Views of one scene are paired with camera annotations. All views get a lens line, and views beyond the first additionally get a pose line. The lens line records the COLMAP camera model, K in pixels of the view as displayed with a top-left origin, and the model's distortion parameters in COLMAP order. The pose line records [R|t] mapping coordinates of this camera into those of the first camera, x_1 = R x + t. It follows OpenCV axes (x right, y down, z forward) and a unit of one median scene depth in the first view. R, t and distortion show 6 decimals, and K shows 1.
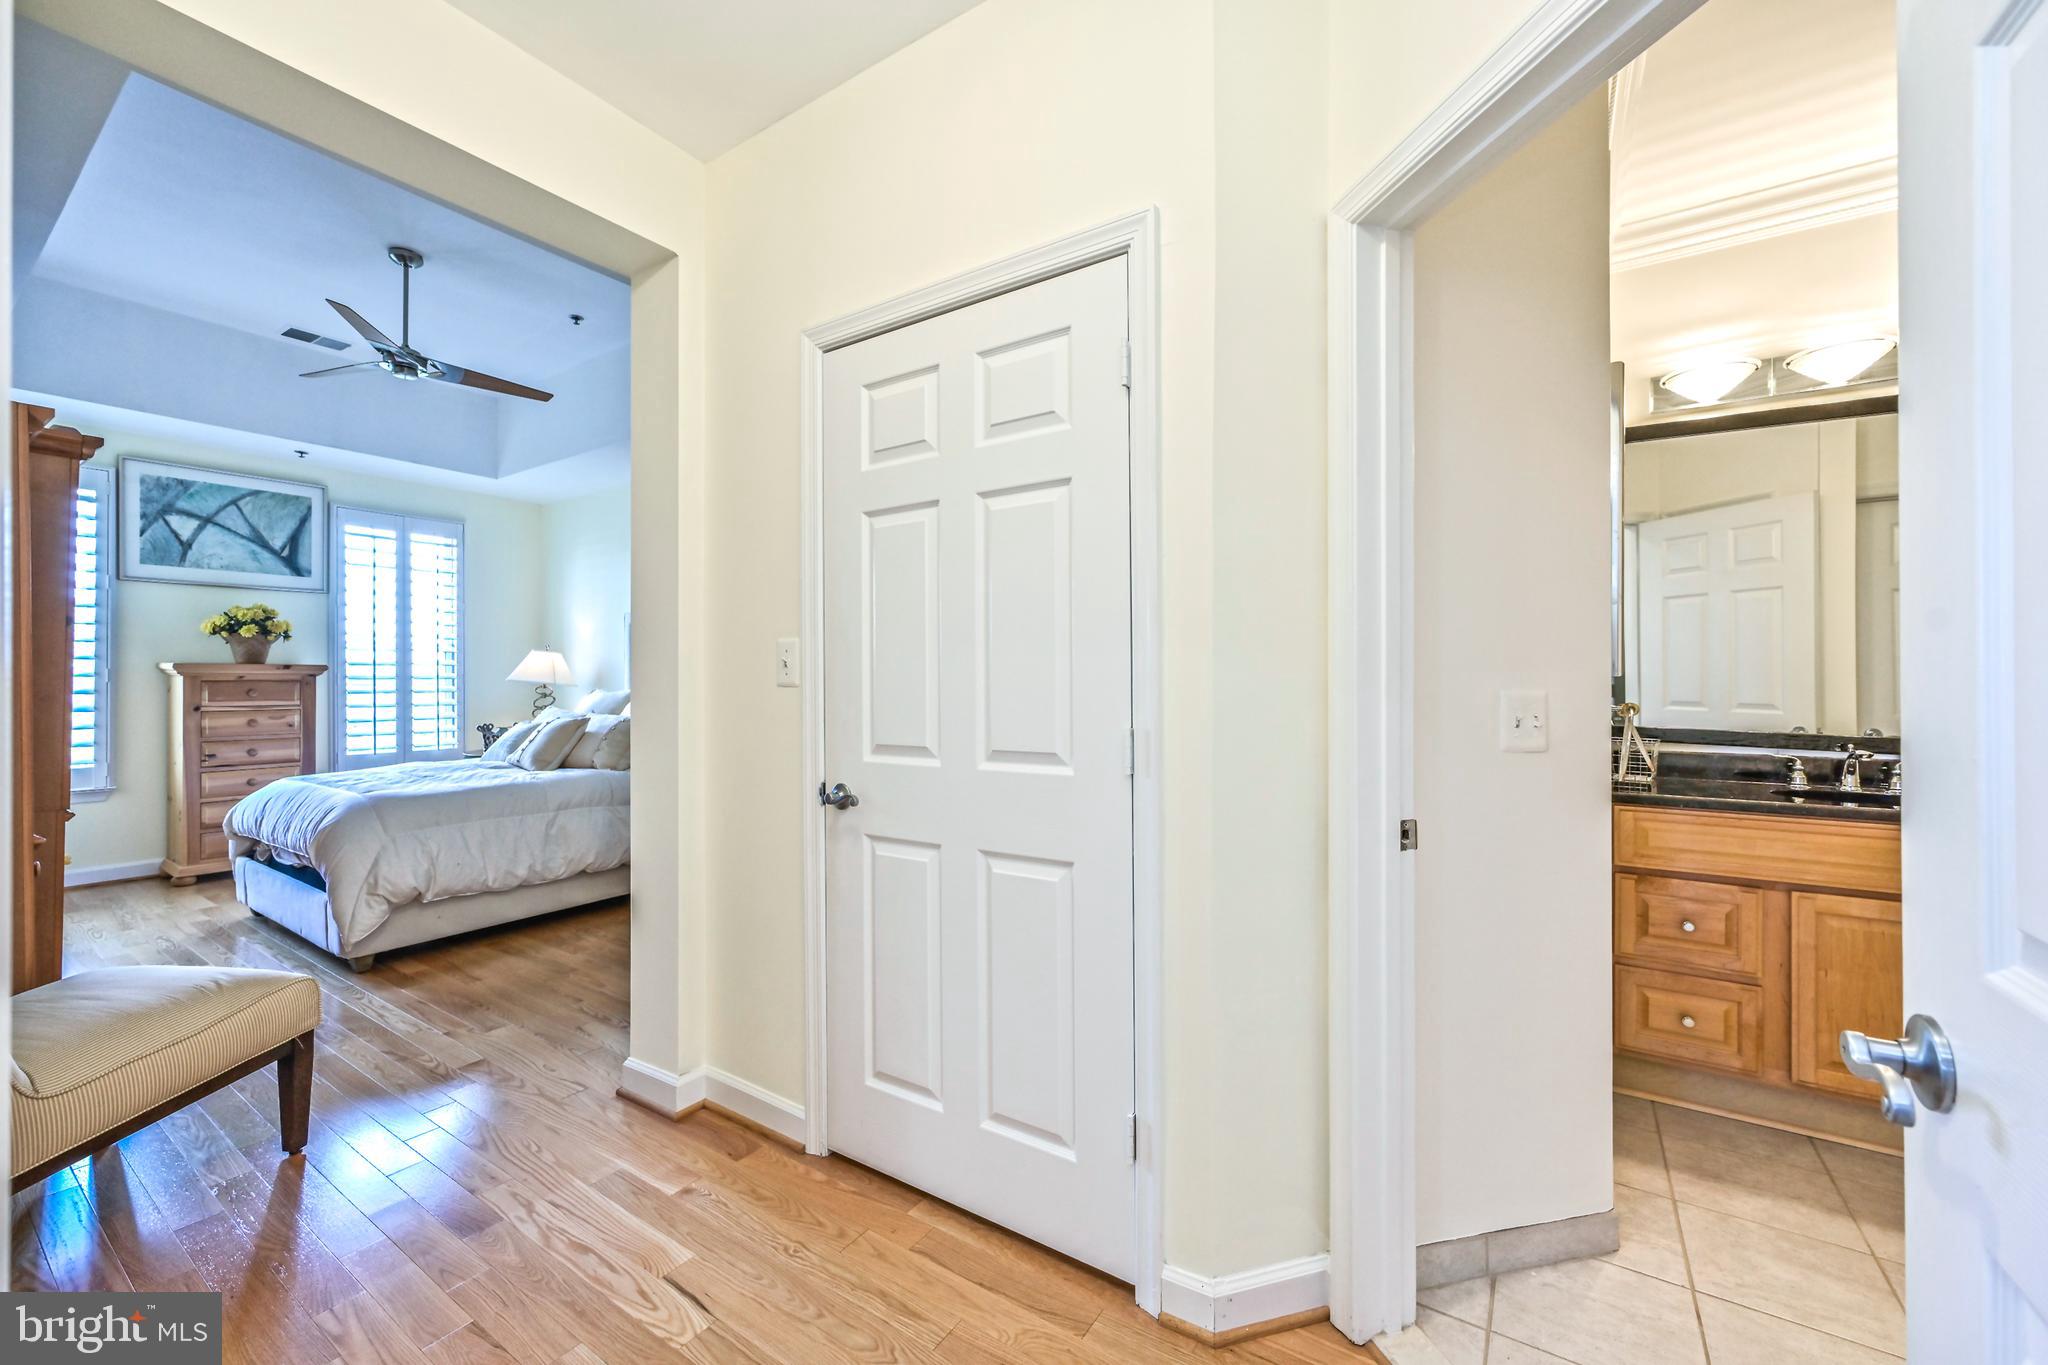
lens RADIAL K [[807.9, 0, 1027.3], [0, 807.9, 679.3], [0, 0, 1]] dist [0.000237, 0.000032]
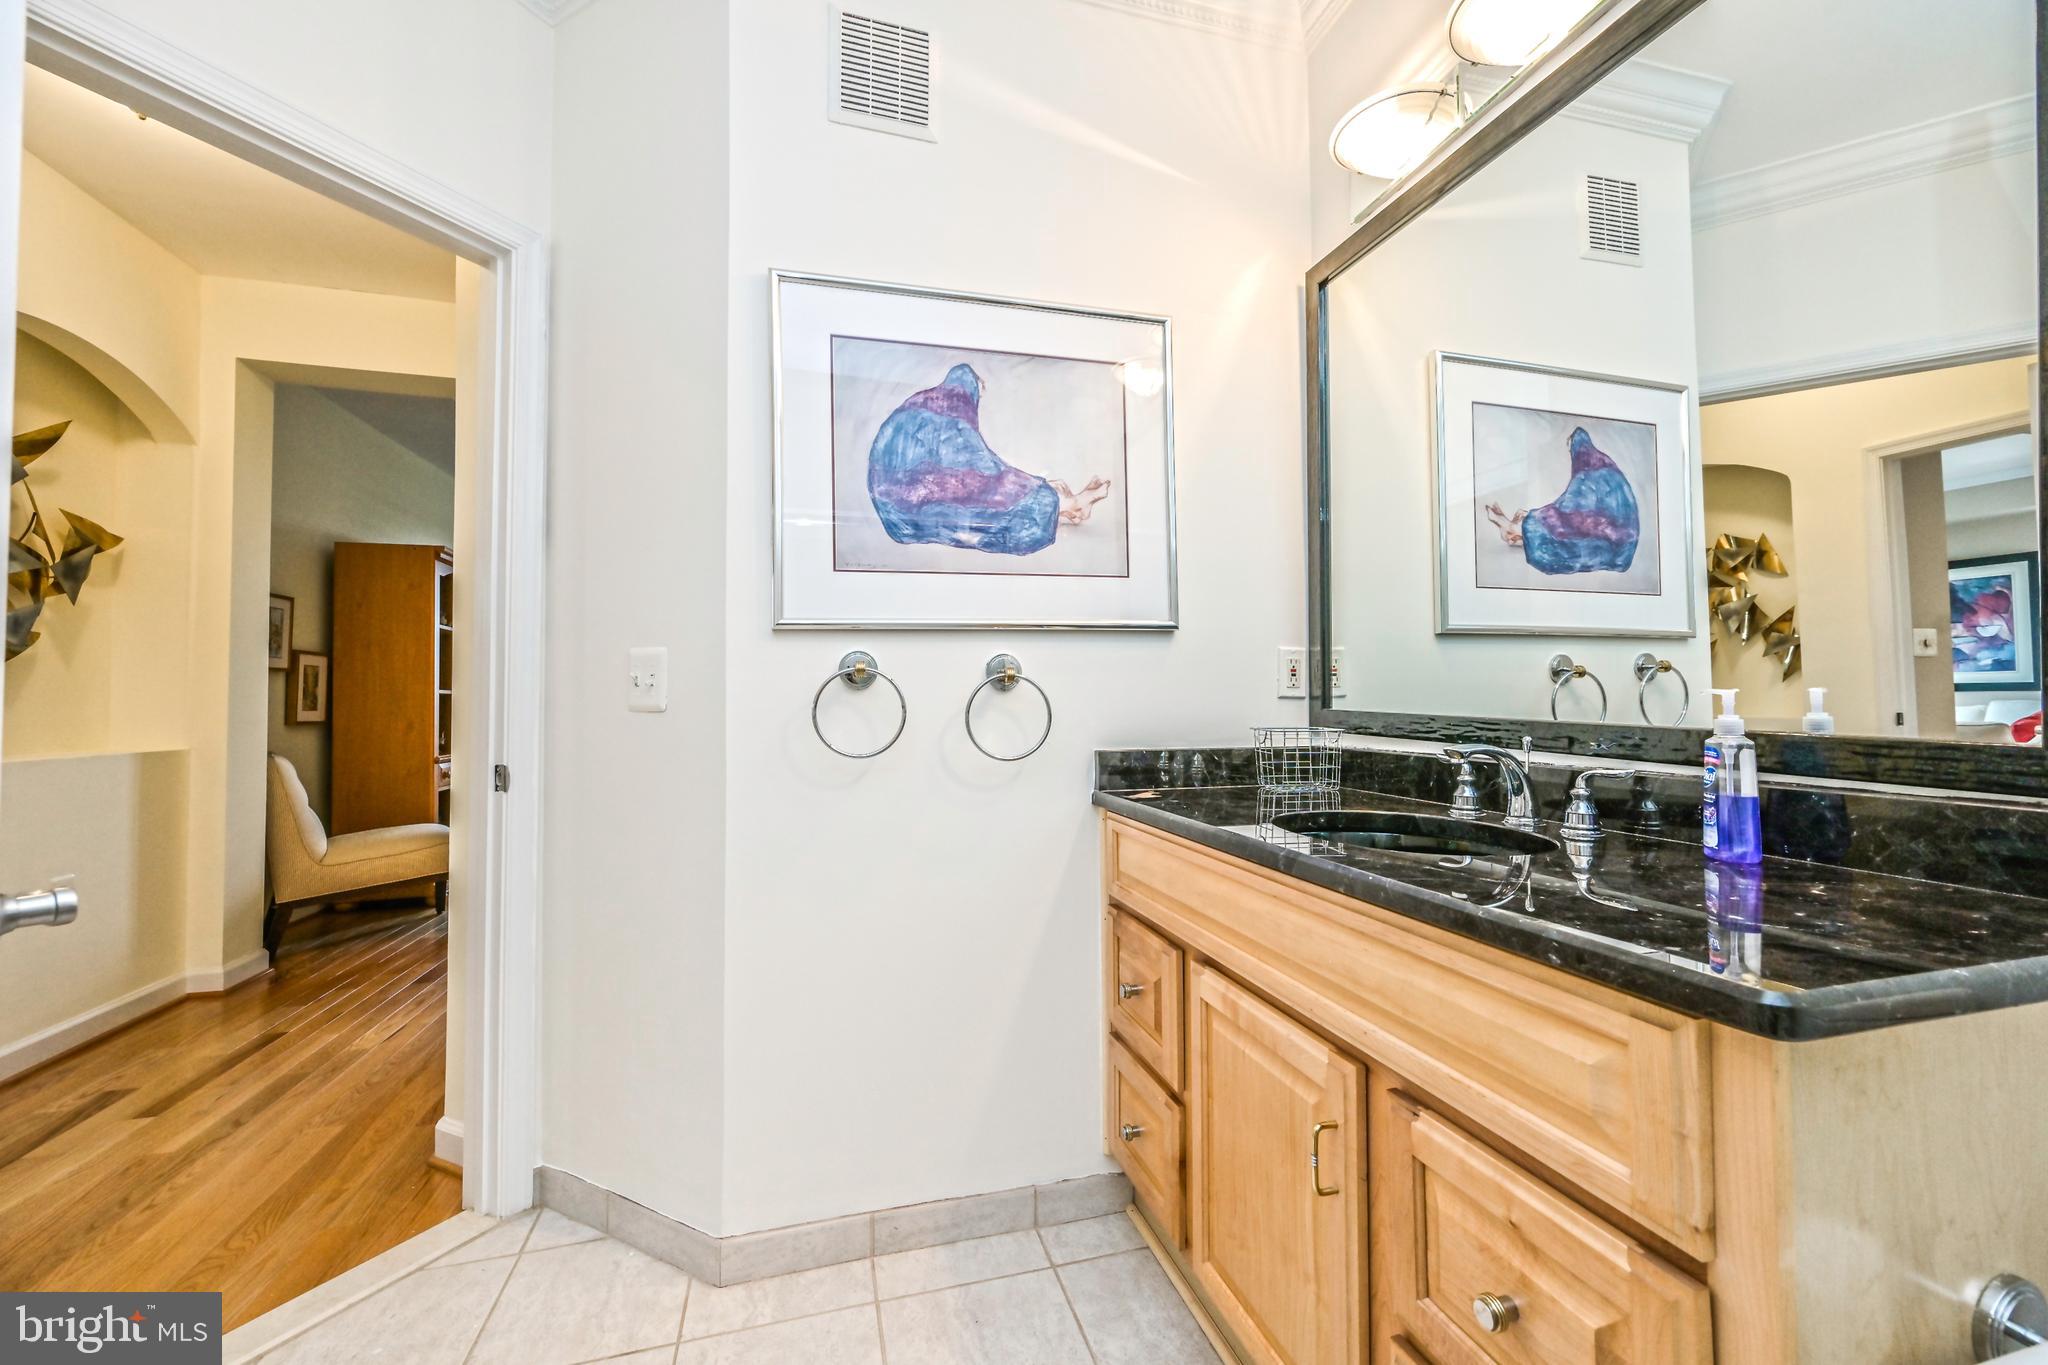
lens RADIAL K [[807.9, 0, 1027.3], [0, 807.9, 679.3], [0, 0, 1]] dist [0.000237, 0.000032]
pose [[0.753359, -0.022243, -0.657233, 1.174229], [0.006601, 0.999633, -0.026265, 0.056864], [0.657576, 0.015449, 0.753230, 0.412872]]
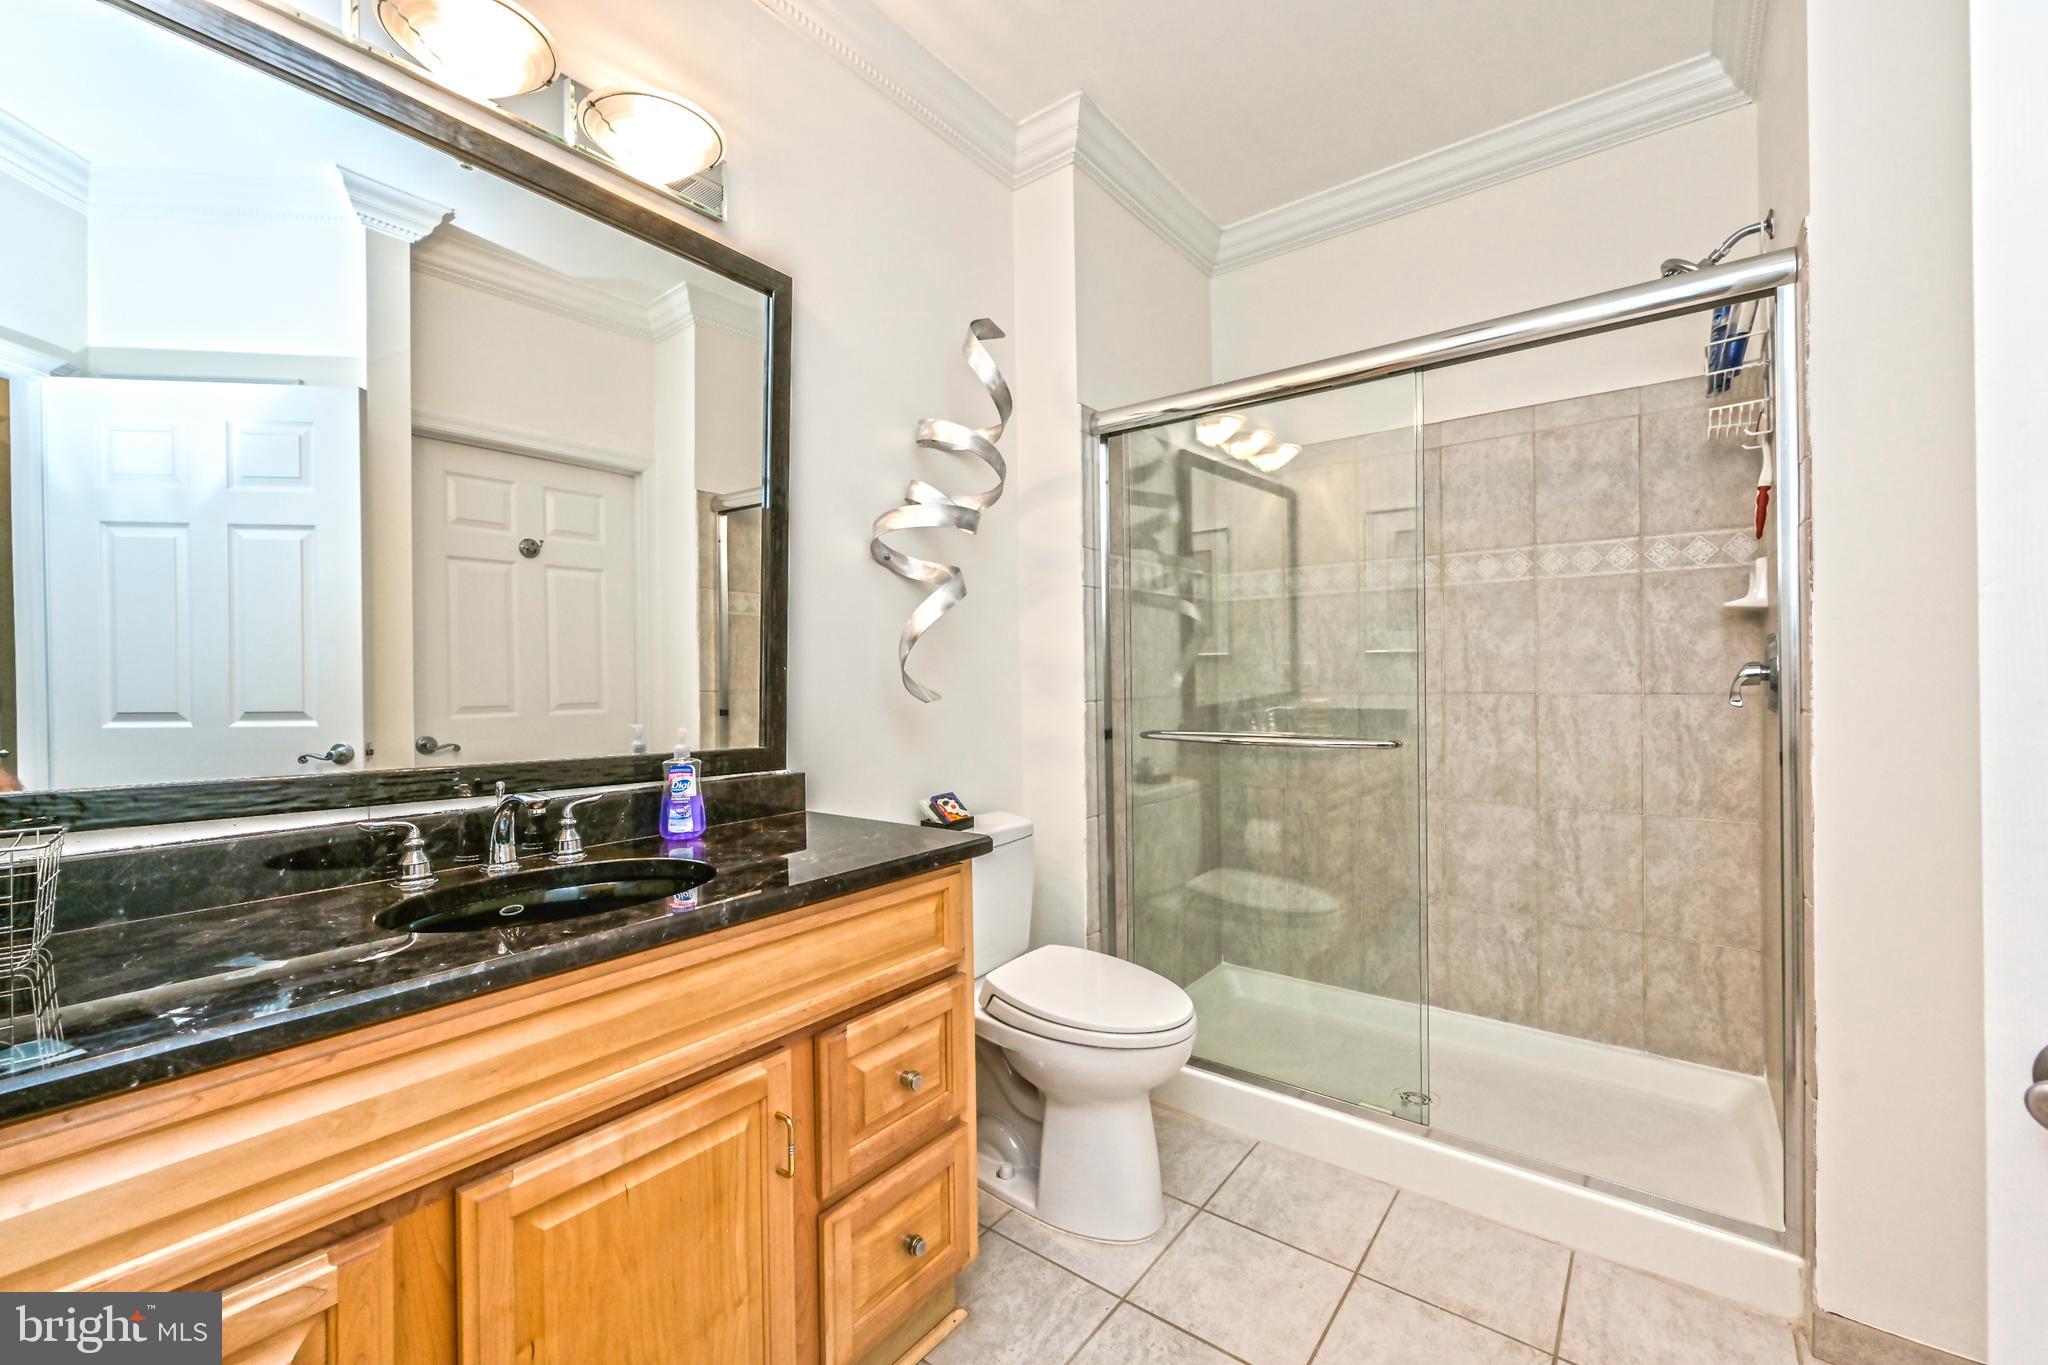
lens RADIAL K [[828.0, 0, 1026.0], [0, 828.0, 679.3], [0, 0, 1]] dist [-0.000663, -0.000074]
pose [[0.075313, -0.000801, 0.997160, 0.531980], [0.012820, 0.999918, -0.000165, 0.018615], [-0.997078, 0.012796, 0.075317, 0.648044]]
